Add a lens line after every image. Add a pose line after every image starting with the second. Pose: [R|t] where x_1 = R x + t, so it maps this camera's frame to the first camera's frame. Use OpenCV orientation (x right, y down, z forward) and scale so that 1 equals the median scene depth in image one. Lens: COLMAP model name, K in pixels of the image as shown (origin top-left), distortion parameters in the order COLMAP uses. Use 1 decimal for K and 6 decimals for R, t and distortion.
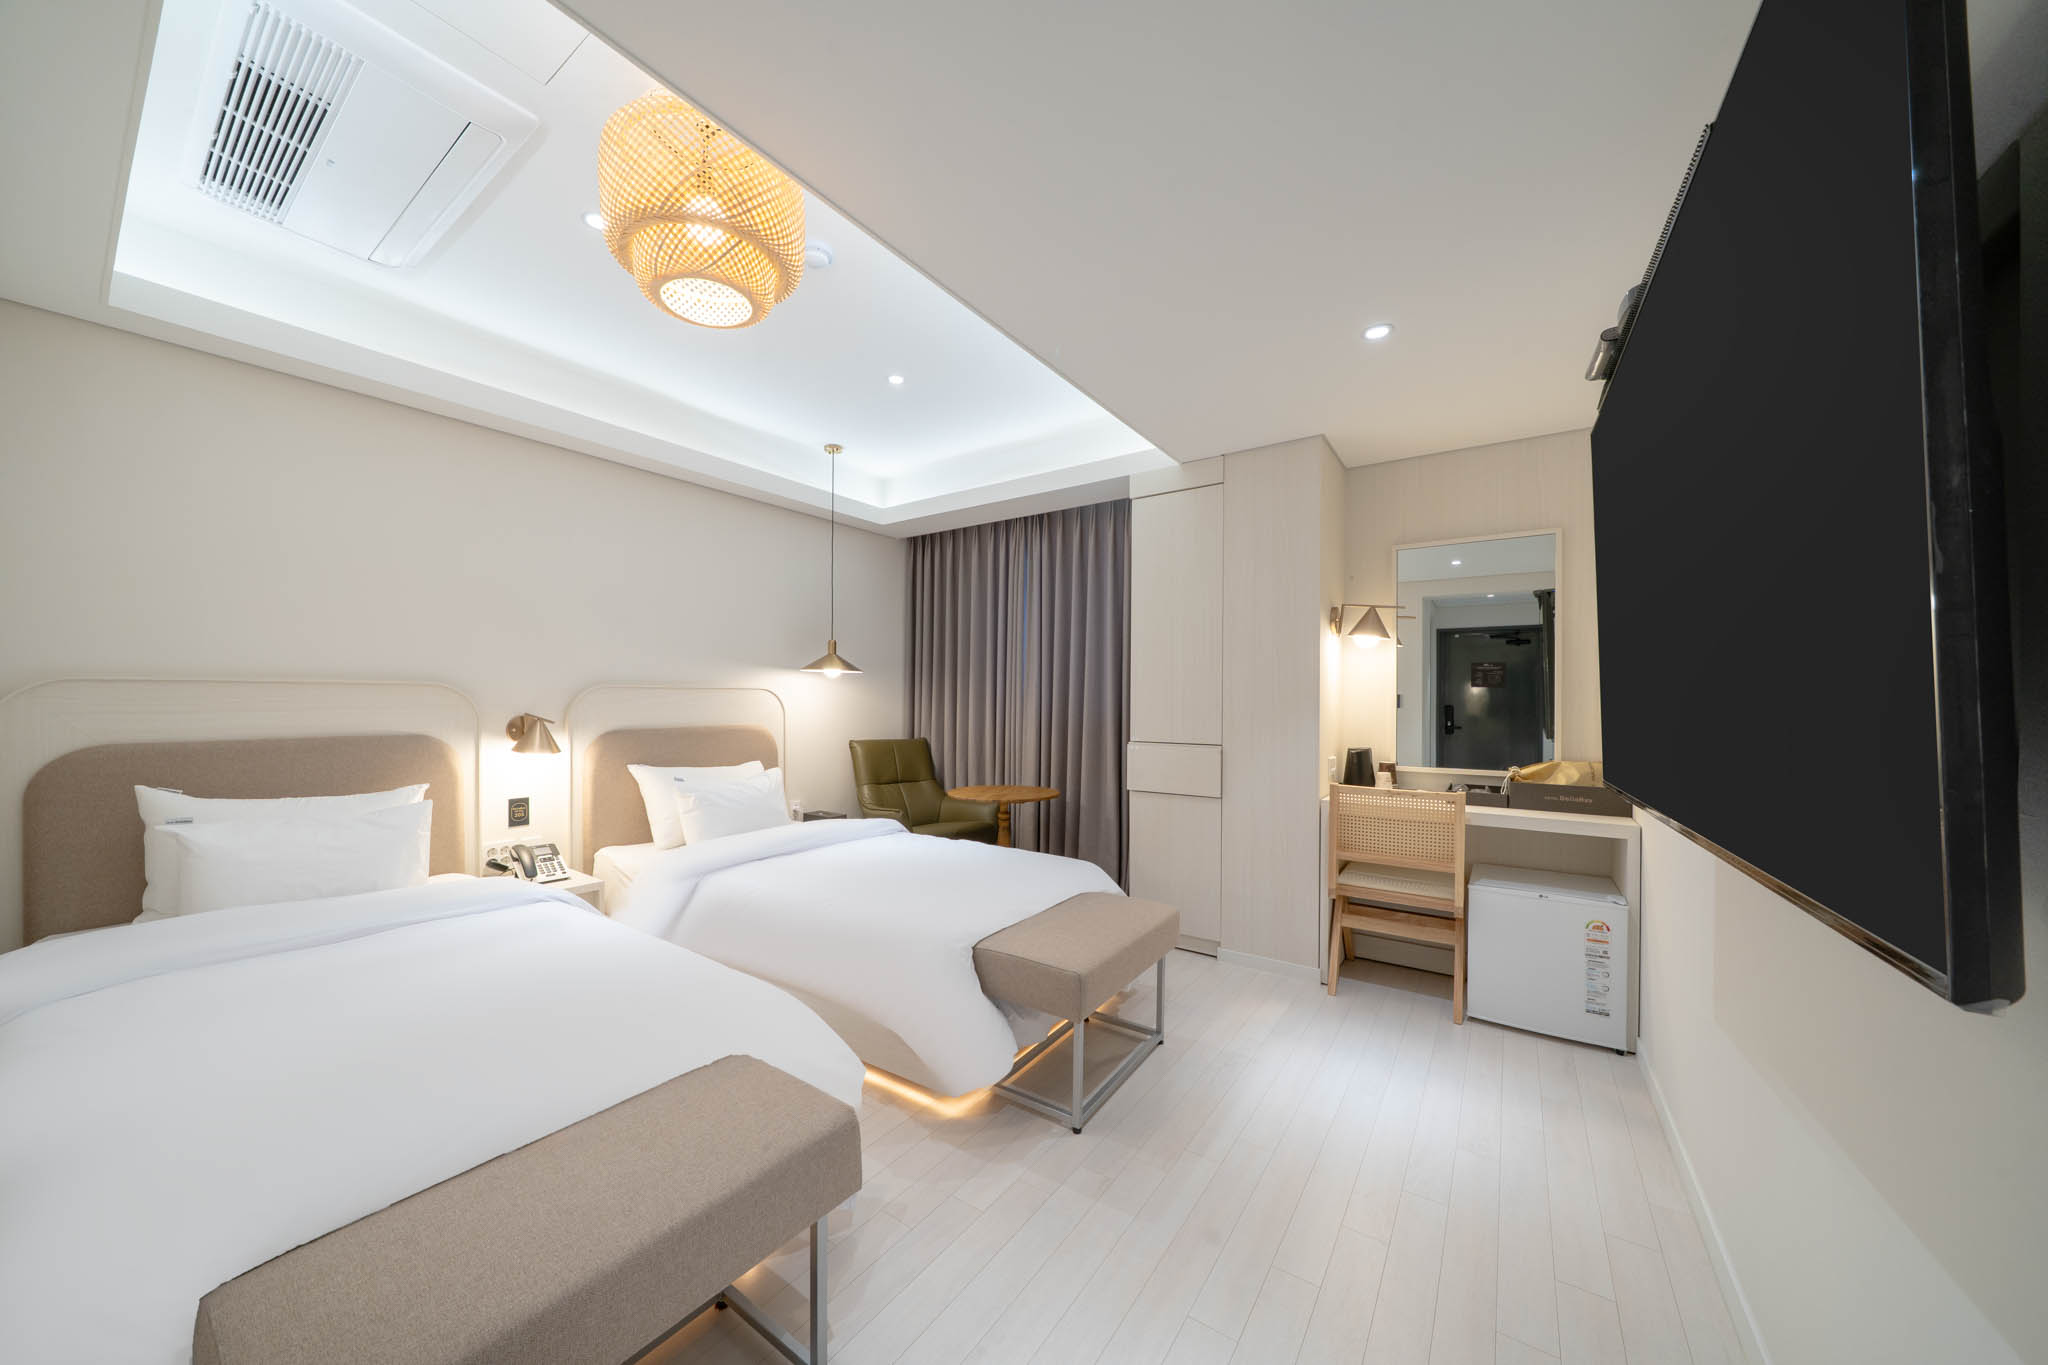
lens RADIAL K [[709.5, 0, 1024.0], [0, 709.5, 682.5], [0, 0, 1]] dist [0.000916, 0.000032]
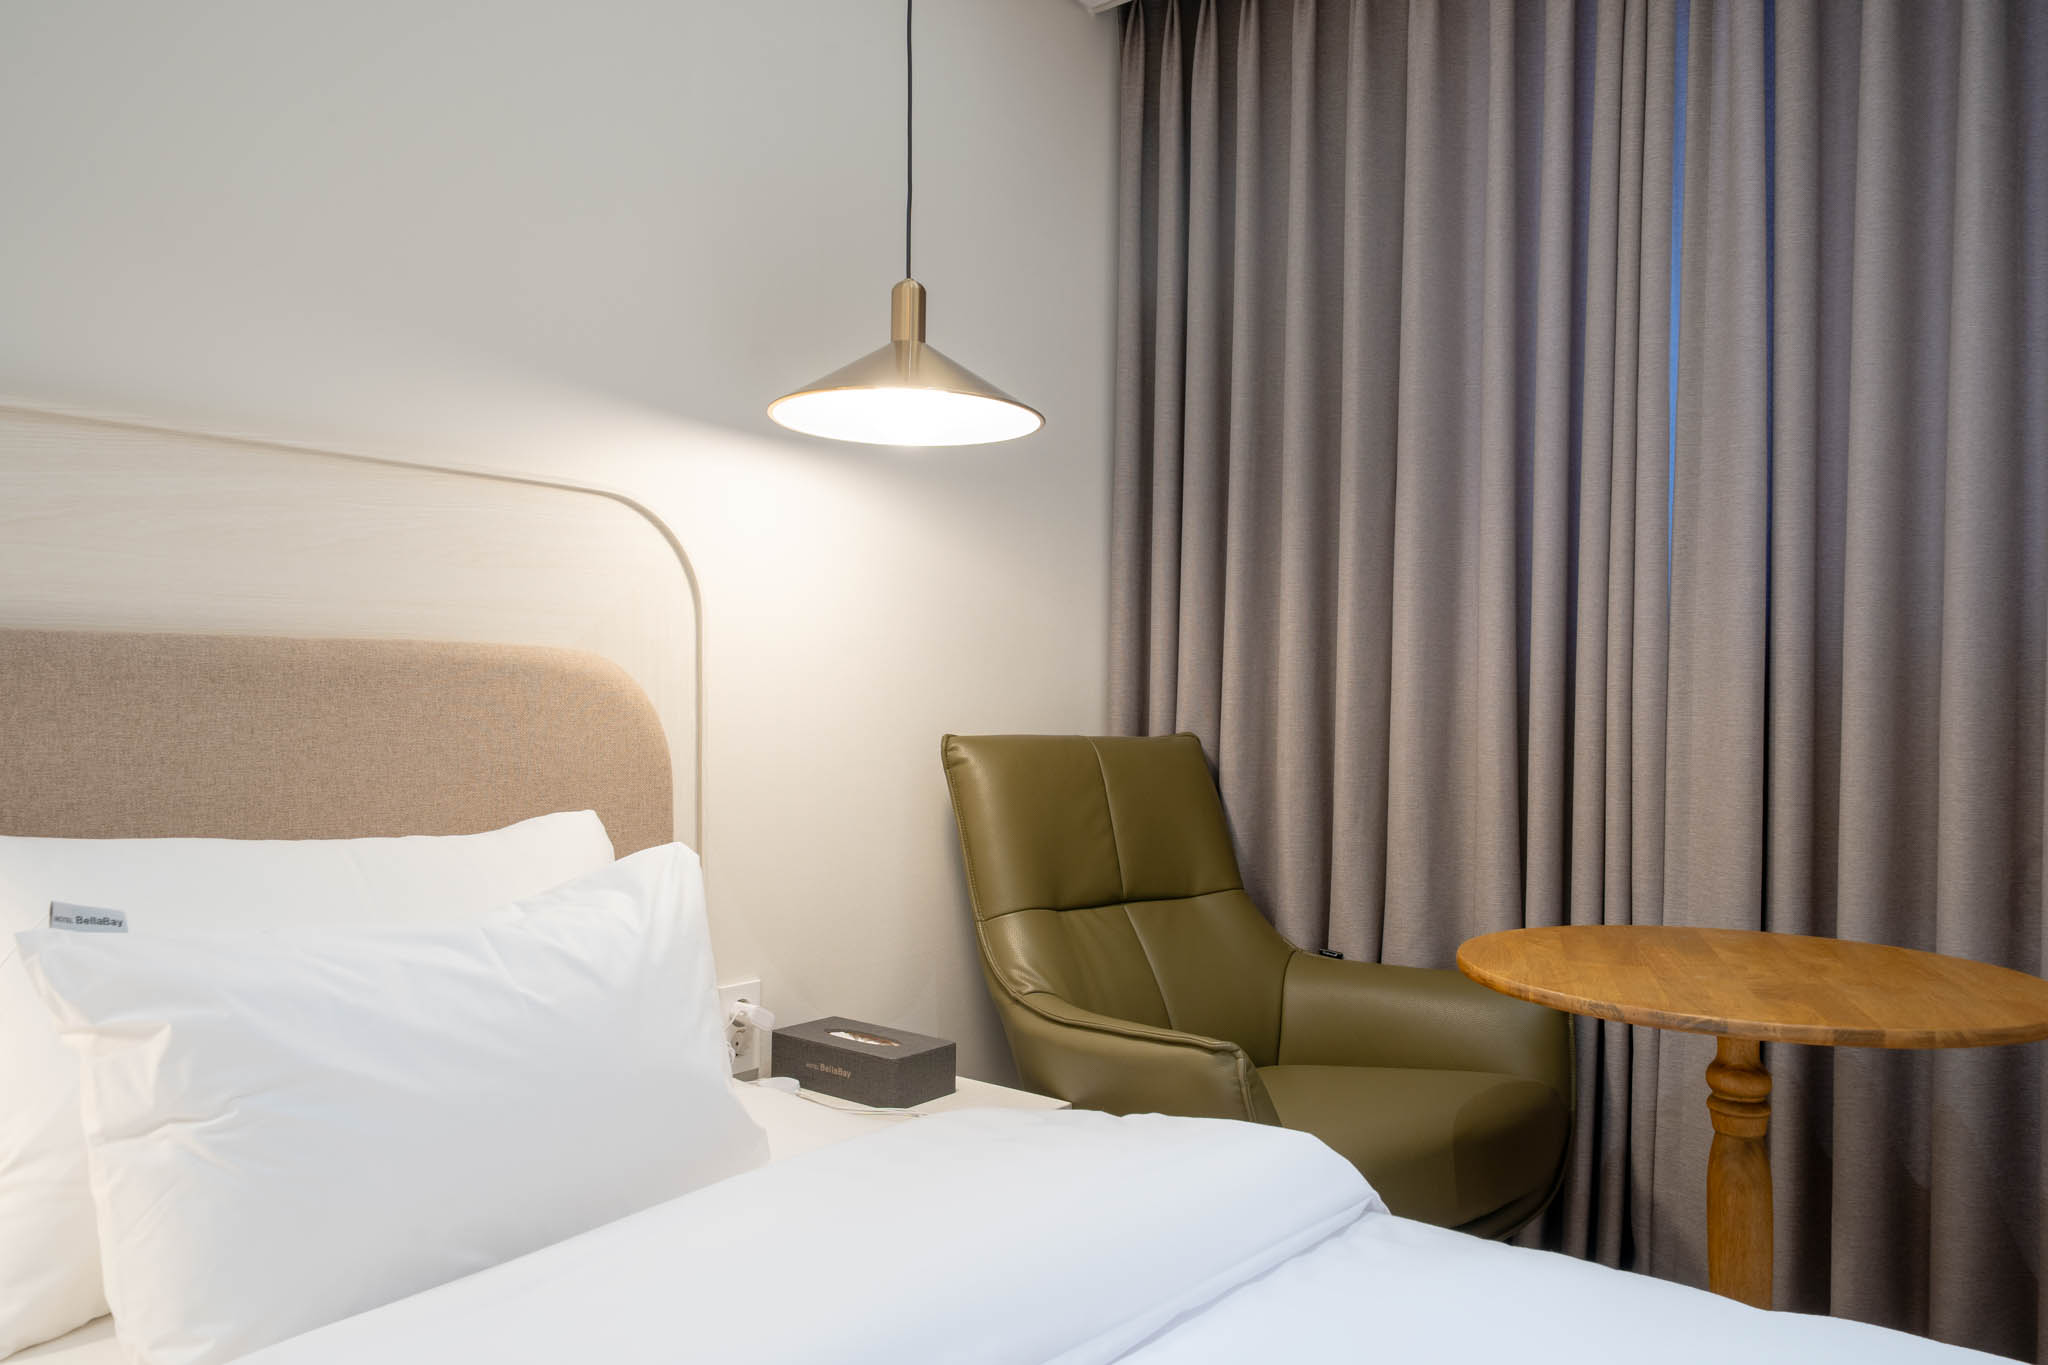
lens RADIAL K [[1382.4, 0, 1019.5], [0, 1382.4, 710.5], [0, 0, 1]] dist [0.003328, -0.000507]
pose [[0.997792, 0.006344, -0.066109, -0.229719], [-0.004169, 0.999447, 0.032983, 0.069921], [0.066281, -0.032635, 0.997267, 0.628759]]
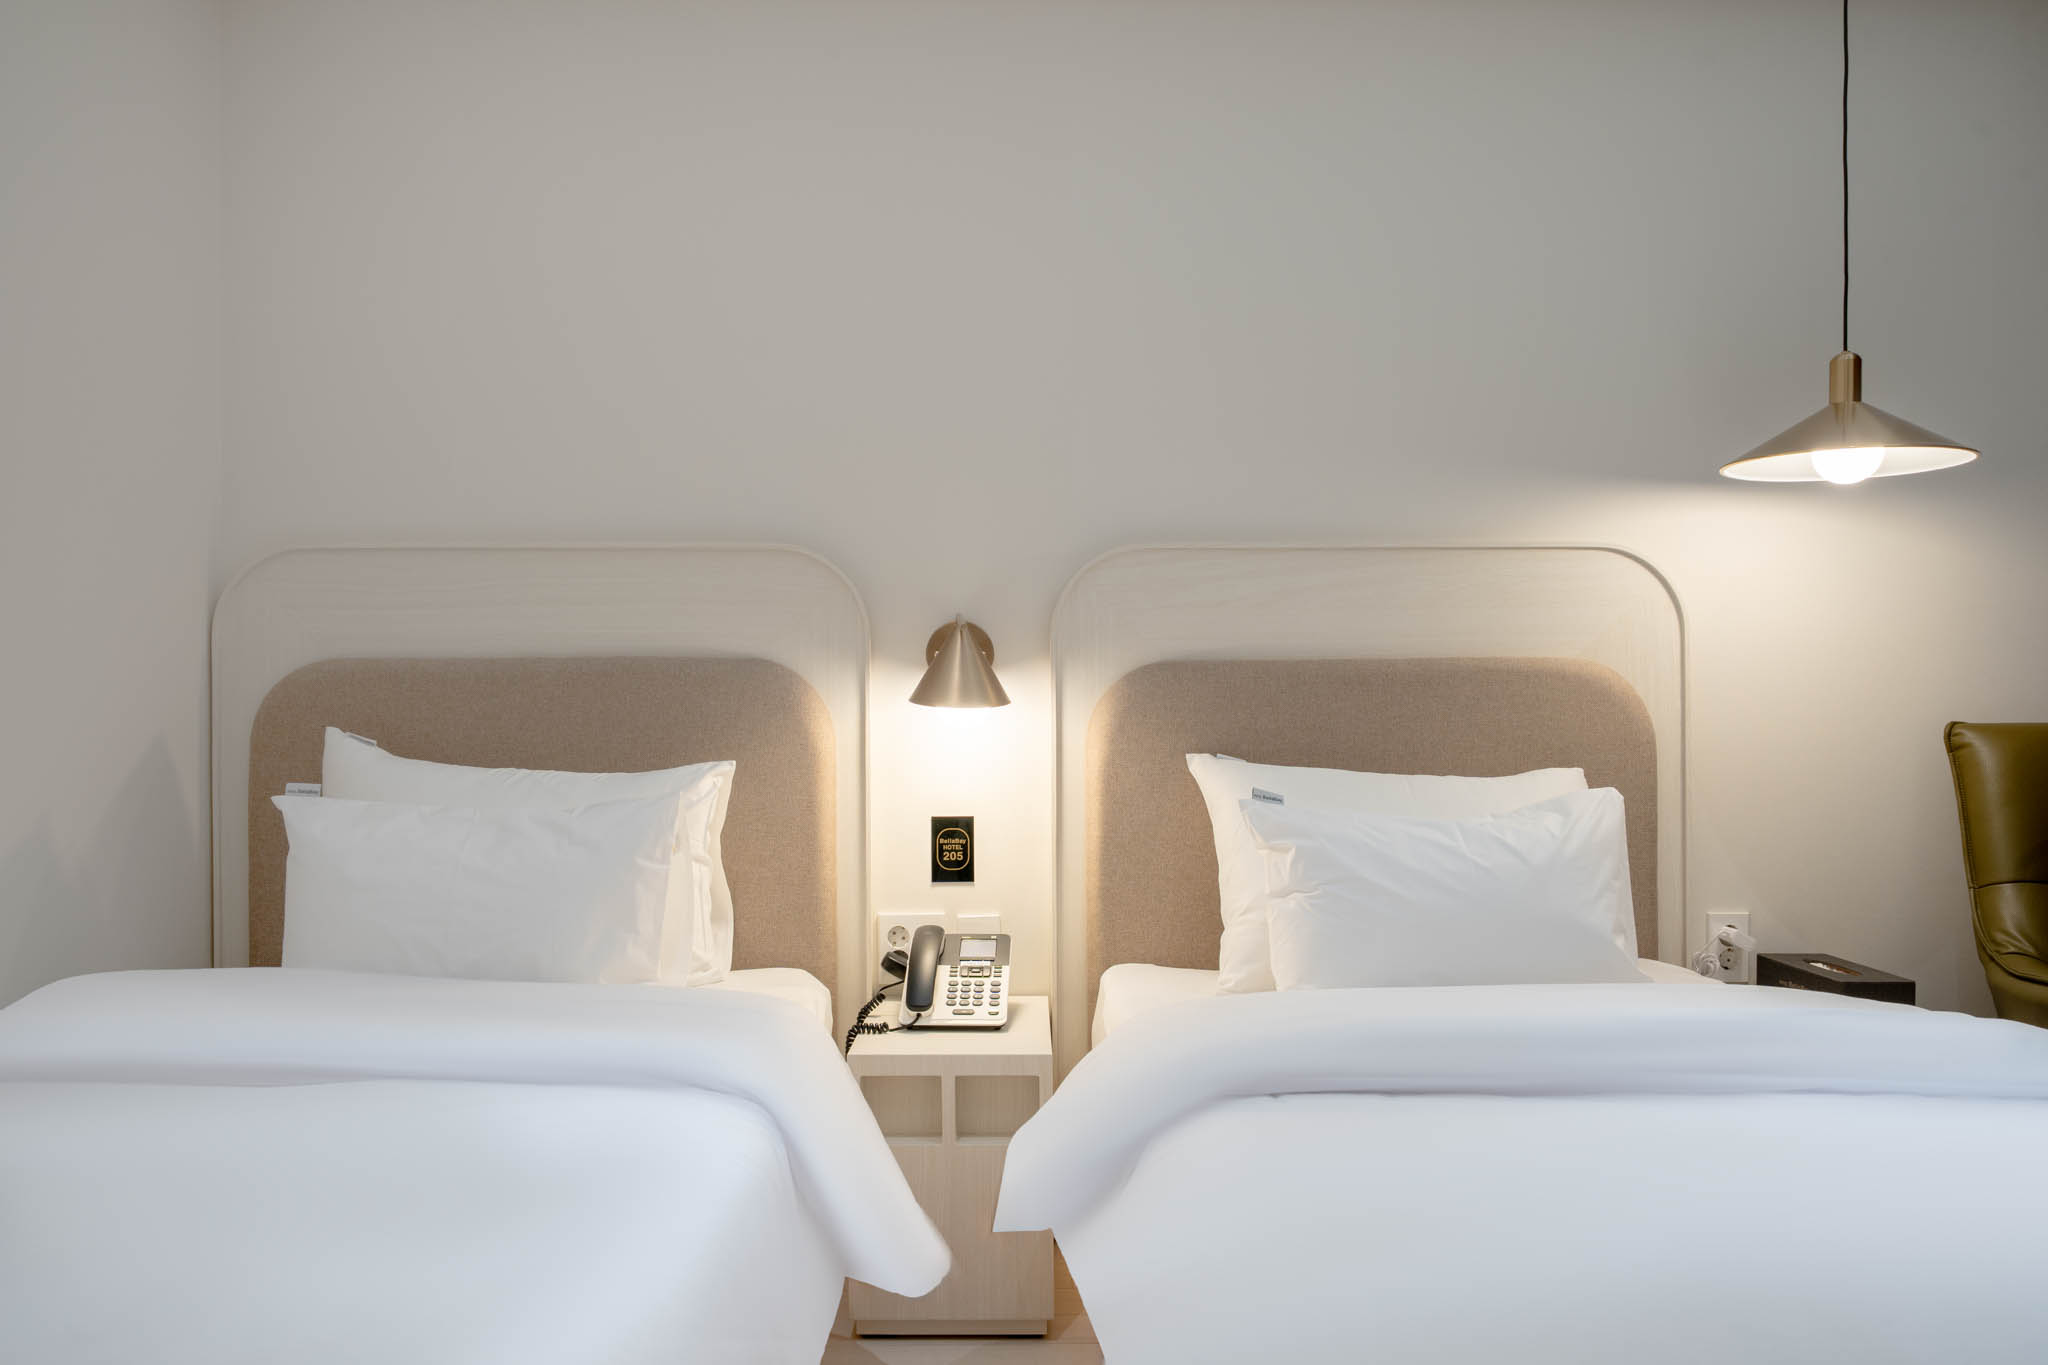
lens RADIAL K [[1414.8, 0, 995.1], [0, 1414.8, 691.1], [0, 0, 1]] dist [0.001894, 0.000204]
pose [[0.585585, -0.005156, -0.810595, -0.011128], [0.023891, 0.999655, 0.010901, 0.066804], [0.810259, -0.025749, 0.585506, 0.443315]]
